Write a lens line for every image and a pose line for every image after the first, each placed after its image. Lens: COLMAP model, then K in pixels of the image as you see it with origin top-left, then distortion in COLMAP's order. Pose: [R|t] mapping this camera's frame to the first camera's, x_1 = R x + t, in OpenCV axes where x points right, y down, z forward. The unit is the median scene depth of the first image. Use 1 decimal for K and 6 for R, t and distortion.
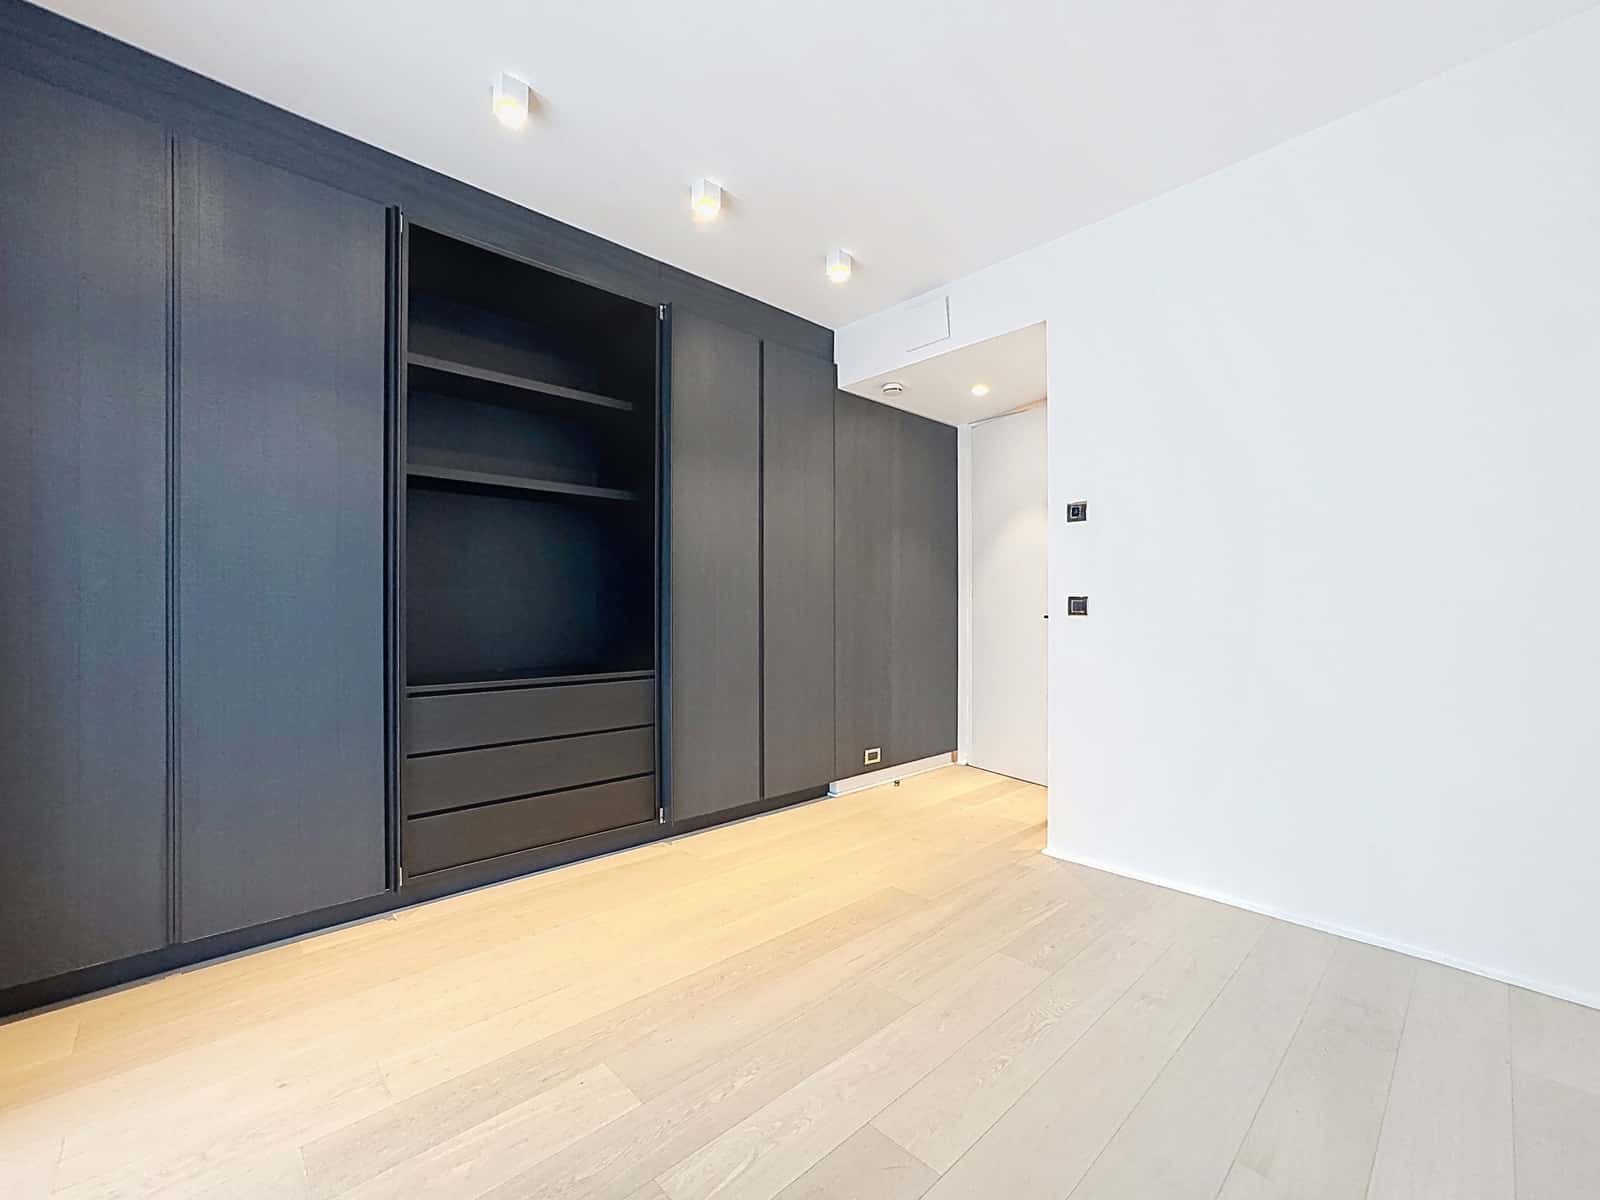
lens RADIAL K [[674.5, 0, 799.1], [0, 674.5, 611.2], [0, 0, 1]] dist [-0.000352, -0.000011]
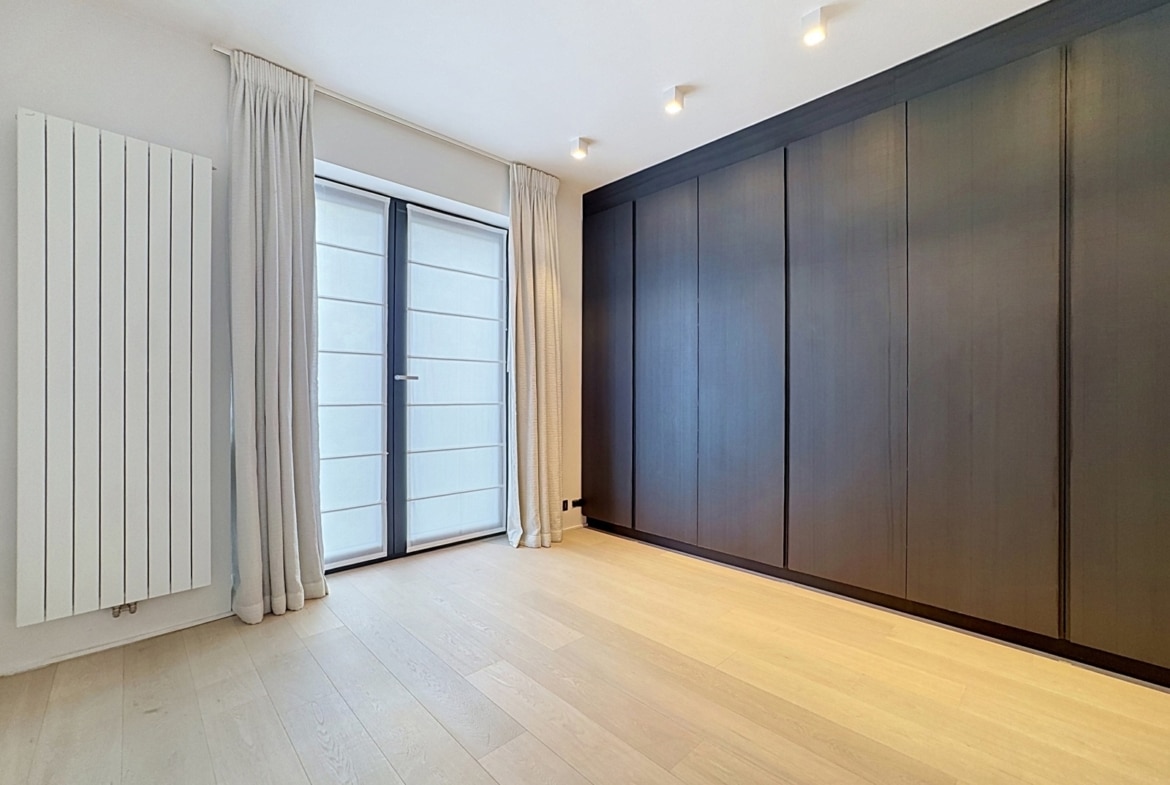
lens RADIAL K [[484.3, 0, 587.6], [0, 484.3, 393.6], [0, 0, 1]] dist [0.001316, -0.000048]
pose [[0.029698, -0.001525, -0.999558, 0.543938], [0.000196, 0.999999, -0.001519, -0.000633], [0.999559, -0.000151, 0.029698, 0.495840]]
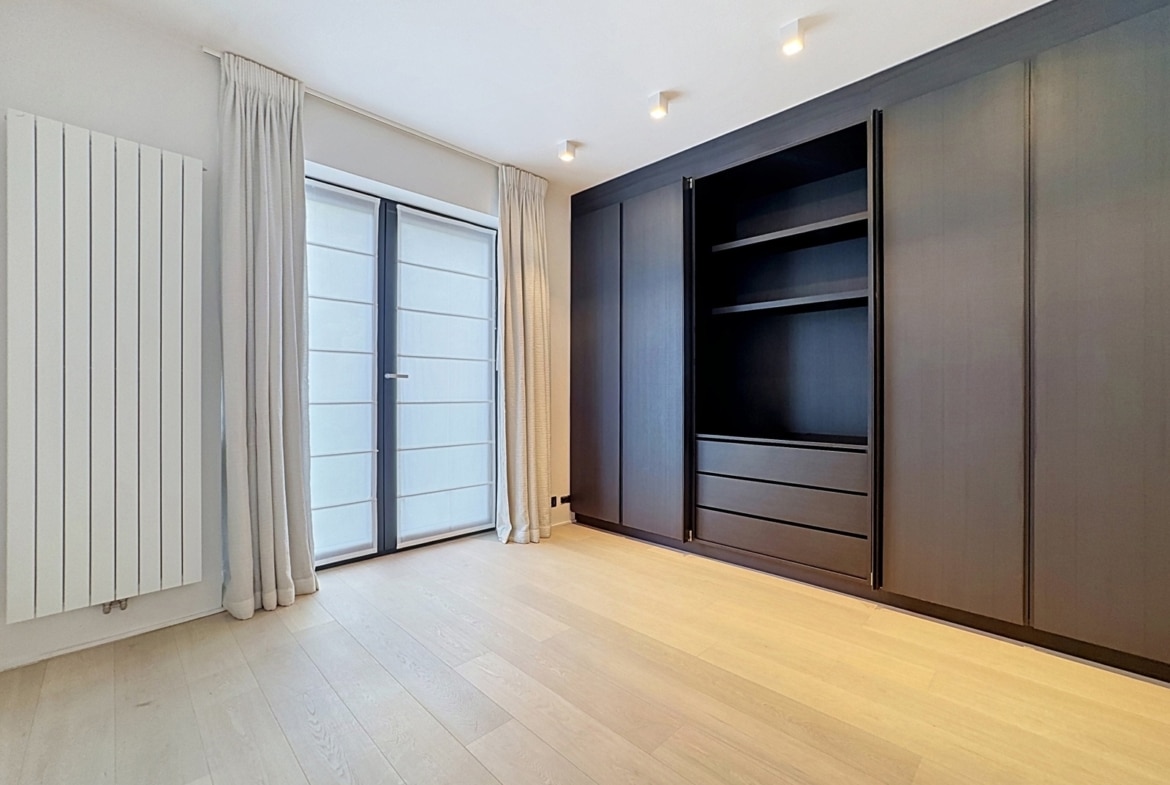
lens RADIAL K [[482.1, 0, 587.8], [0, 482.1, 392.4], [0, 0, 1]] dist [-0.000654, 0.000406]
pose [[0.048337, -0.000317, -0.998831, 0.559442], [0.000639, 1.000000, -0.000286, -0.000651], [0.998831, -0.000625, 0.048338, 0.502668]]
